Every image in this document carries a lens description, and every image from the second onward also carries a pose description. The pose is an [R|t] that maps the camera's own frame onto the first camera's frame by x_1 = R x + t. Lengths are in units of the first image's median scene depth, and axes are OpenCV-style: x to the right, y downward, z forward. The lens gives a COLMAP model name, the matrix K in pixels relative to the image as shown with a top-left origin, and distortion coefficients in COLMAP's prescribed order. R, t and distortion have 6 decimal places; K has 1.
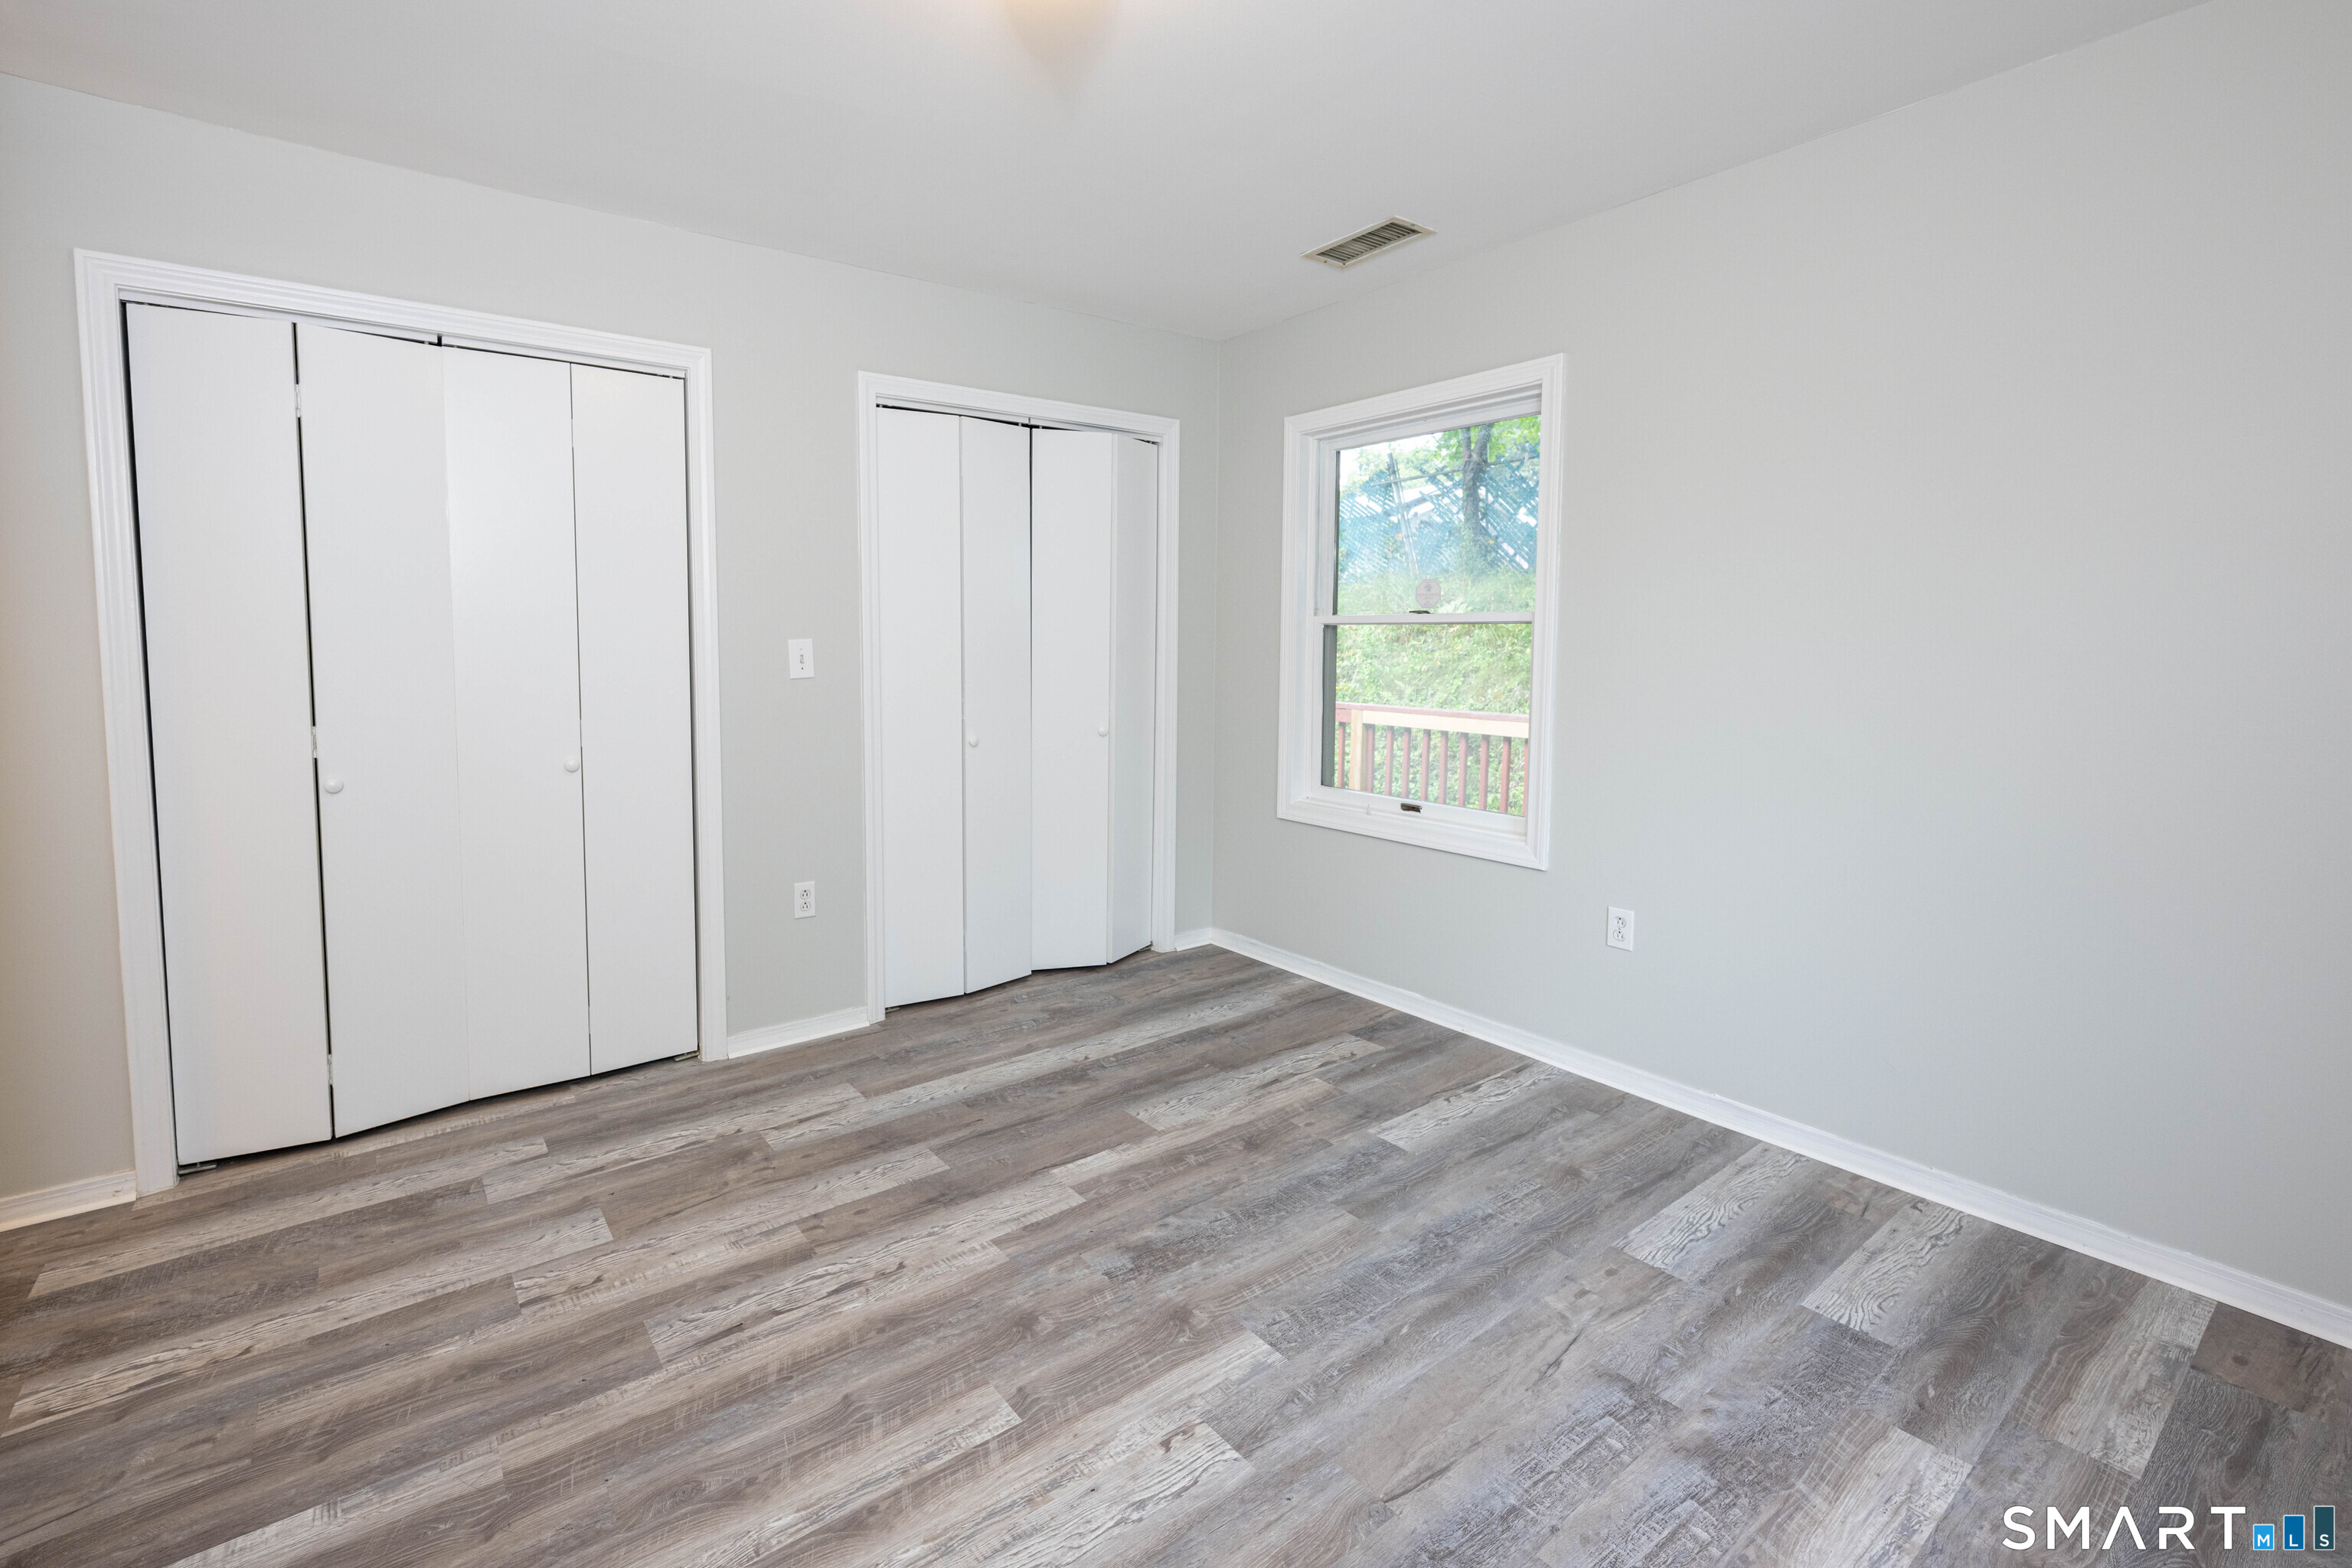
lens RADIAL K [[1122.1, 0, 1178.7], [0, 1122.1, 693.7], [0, 0, 1]] dist [-0.000190, -0.000044]
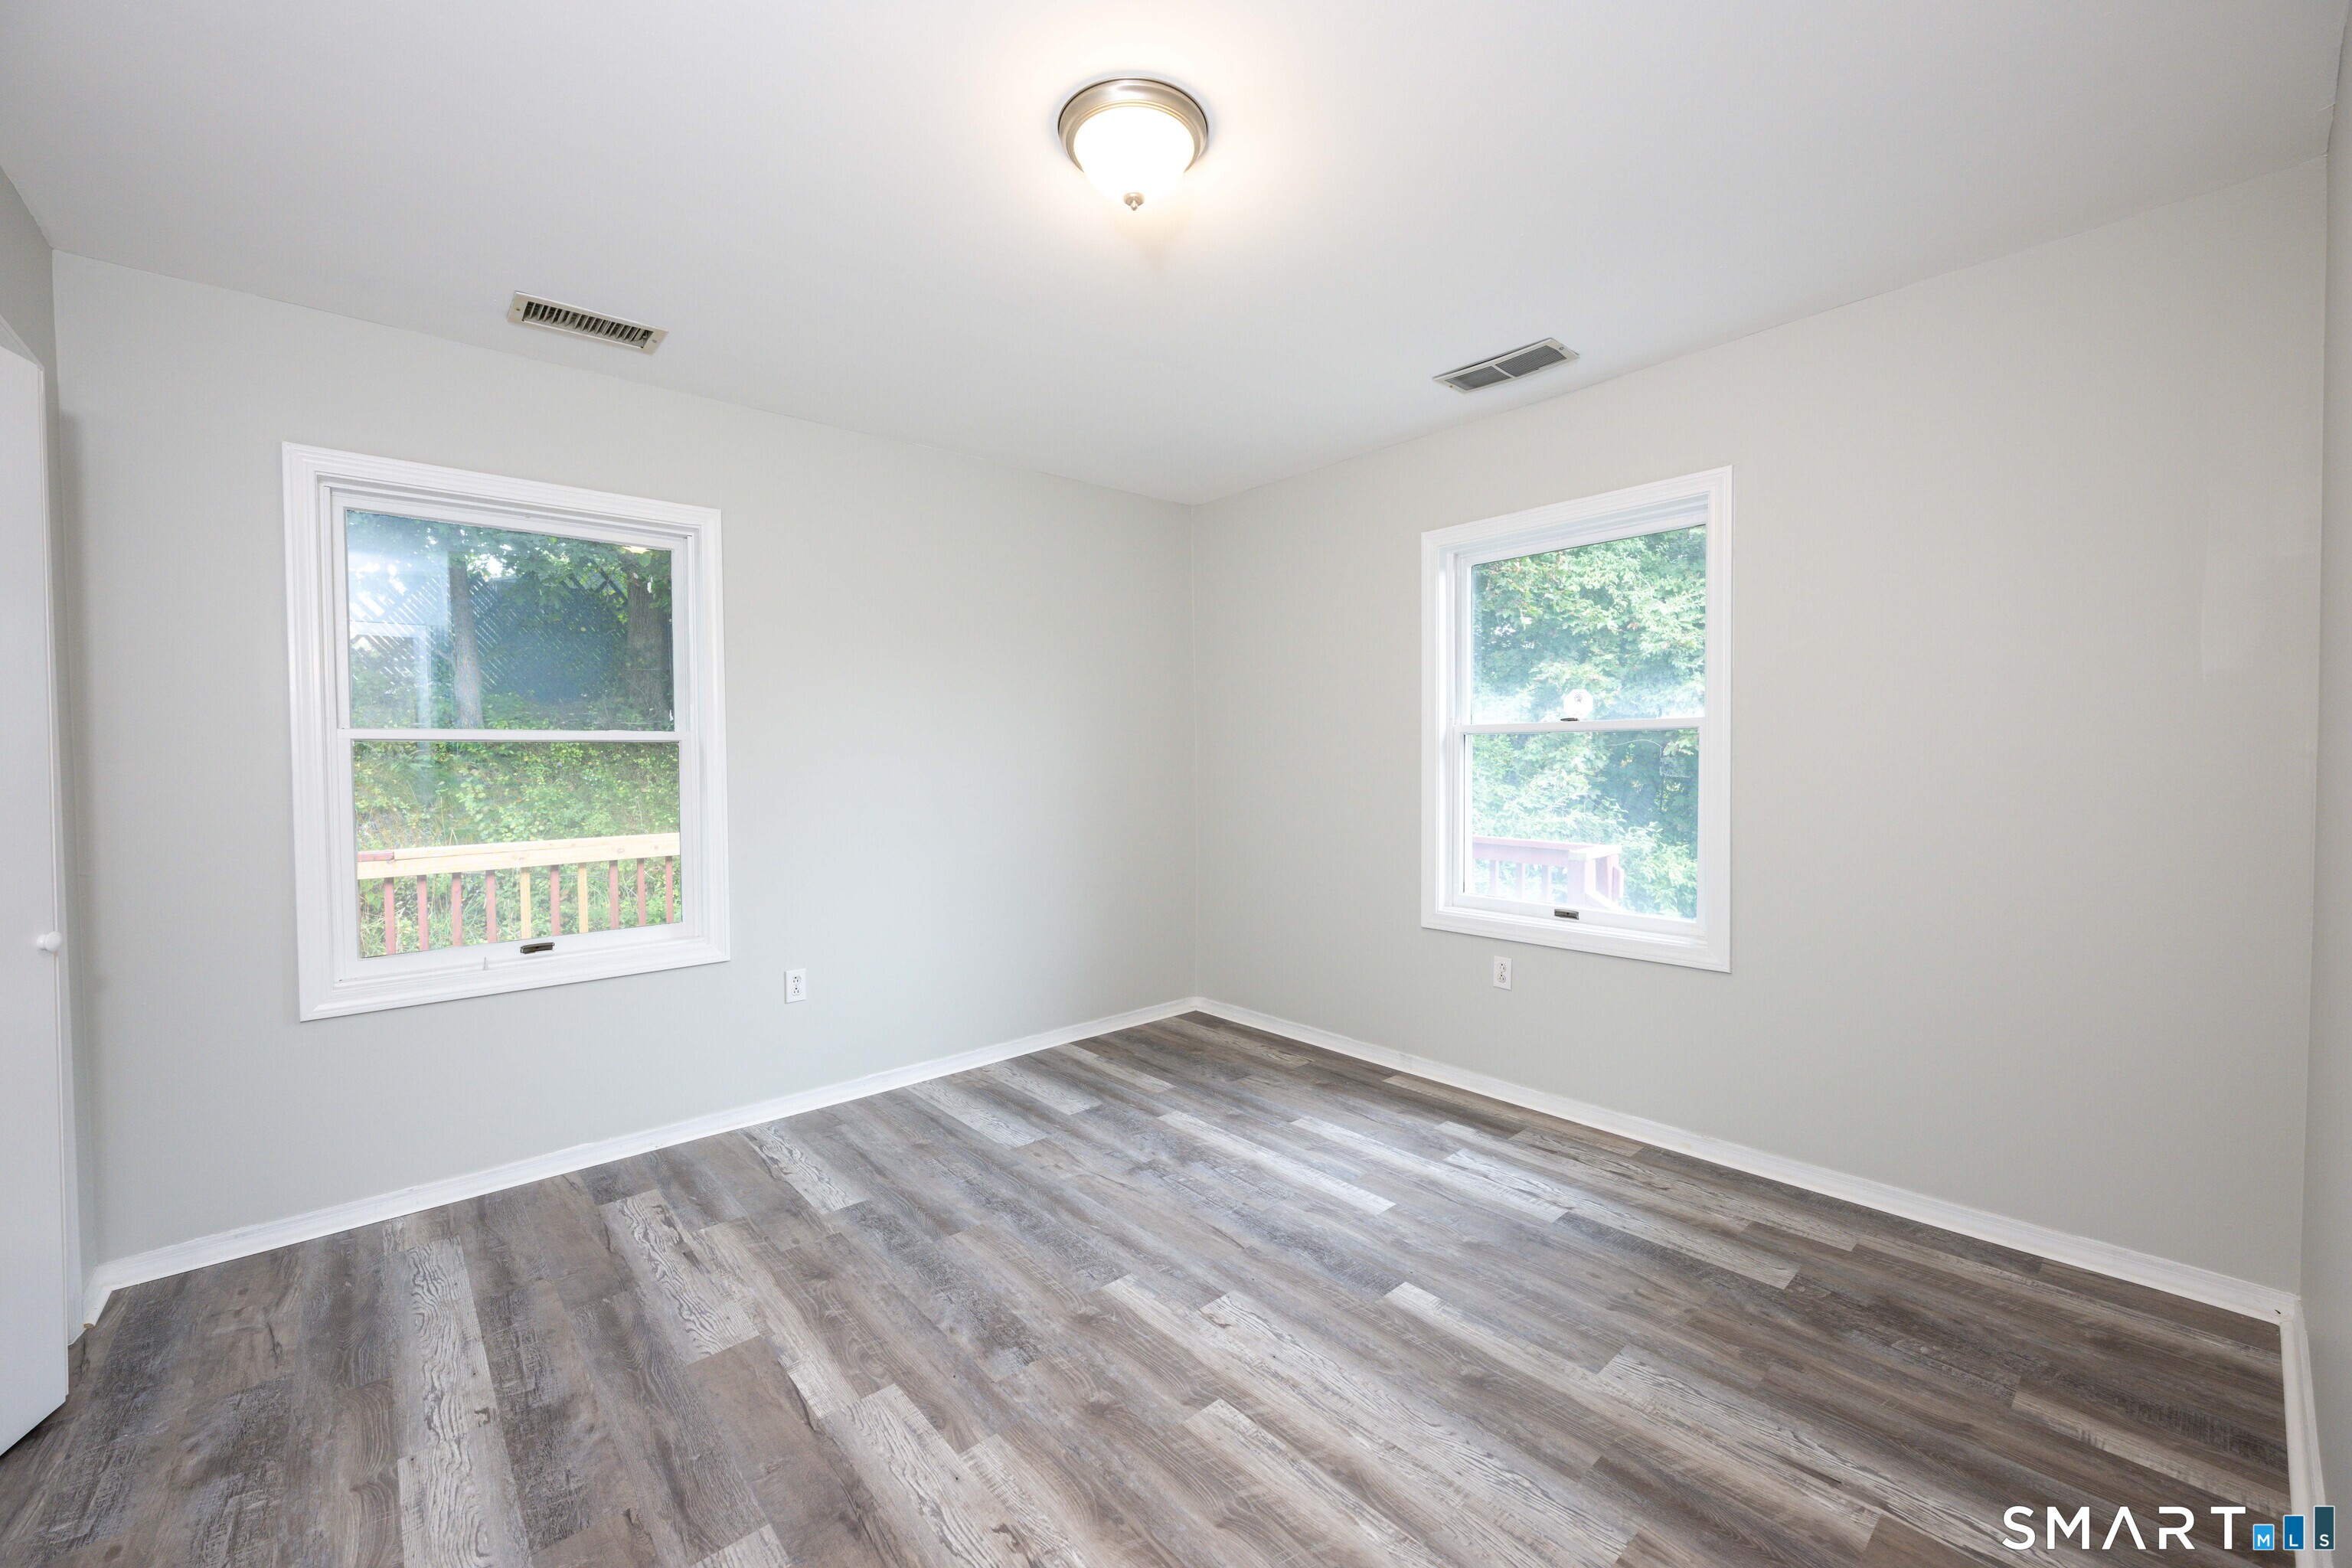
lens RADIAL K [[913.6, 0, 1172.3], [0, 913.6, 770.7], [0, 0, 1]] dist [-0.000552, -0.000028]
pose [[-0.098479, -0.018428, 0.994968, -0.817425], [0.060446, 0.997872, 0.024464, -0.037573], [-0.993302, 0.062552, -0.097156, 0.823238]]
